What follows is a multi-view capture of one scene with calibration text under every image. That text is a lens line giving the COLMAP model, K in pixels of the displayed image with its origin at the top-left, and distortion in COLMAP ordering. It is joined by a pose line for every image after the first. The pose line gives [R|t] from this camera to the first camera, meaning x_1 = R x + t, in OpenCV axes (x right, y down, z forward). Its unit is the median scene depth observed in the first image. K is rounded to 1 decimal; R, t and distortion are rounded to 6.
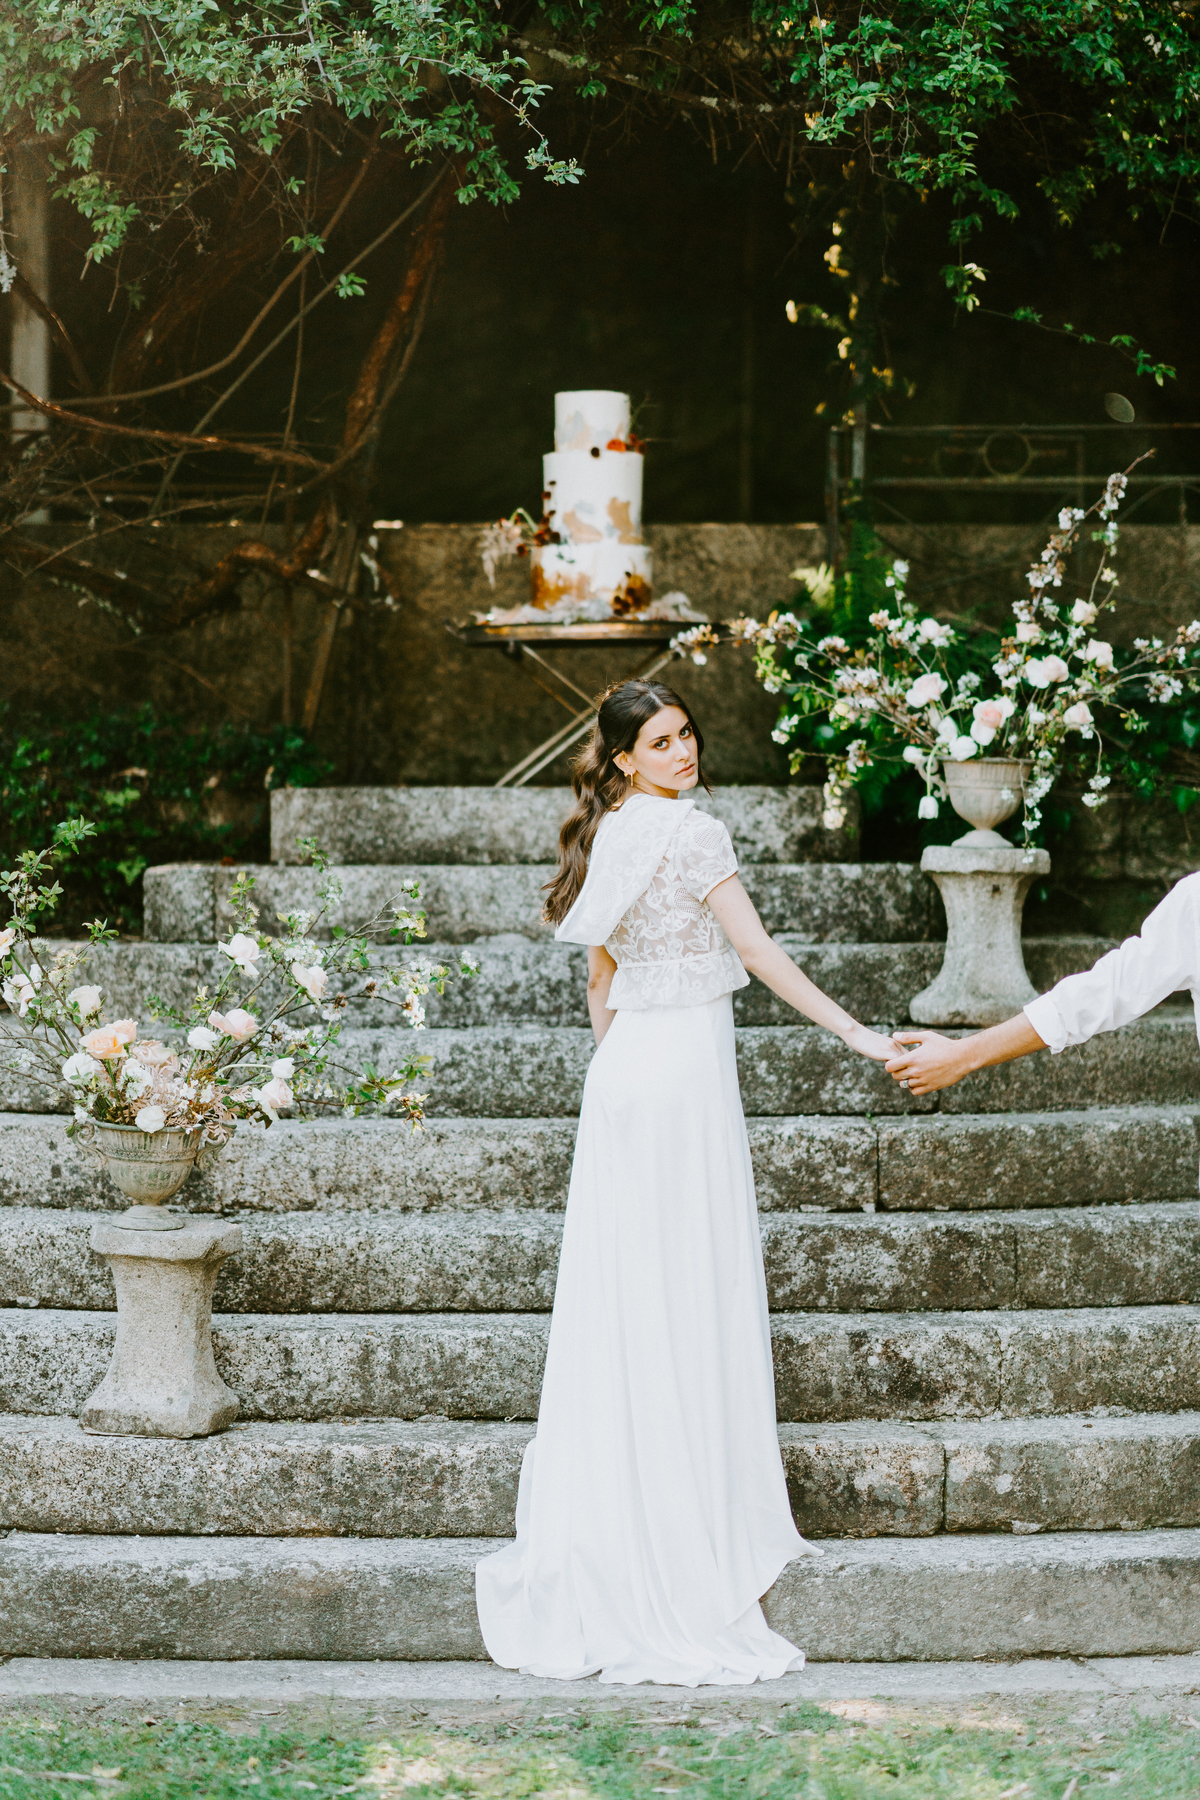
lens RADIAL K [[4376.2, 0, 600.0], [0, 4376.2, 900.0], [0, 0, 1]] dist [0.048131, -0.672140]
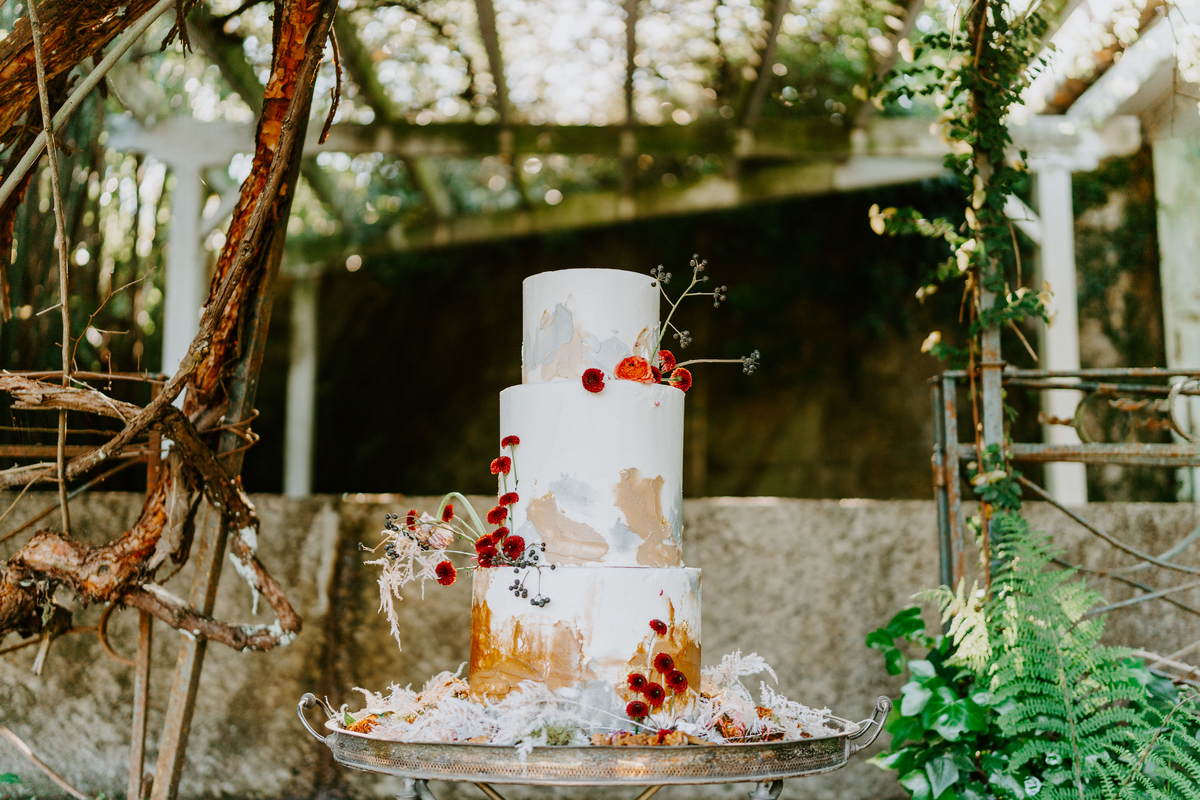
lens RADIAL K [[1218.0, 0, 600.0], [0, 1218.0, 400.0], [0, 0, 1]] dist [0.095959, -0.001005]
pose [[0.999820, 0.007617, -0.017374, 0.002306], [-0.010079, 0.989176, -0.146390, -0.090043], [0.016071, 0.146539, 0.989074, 0.975593]]
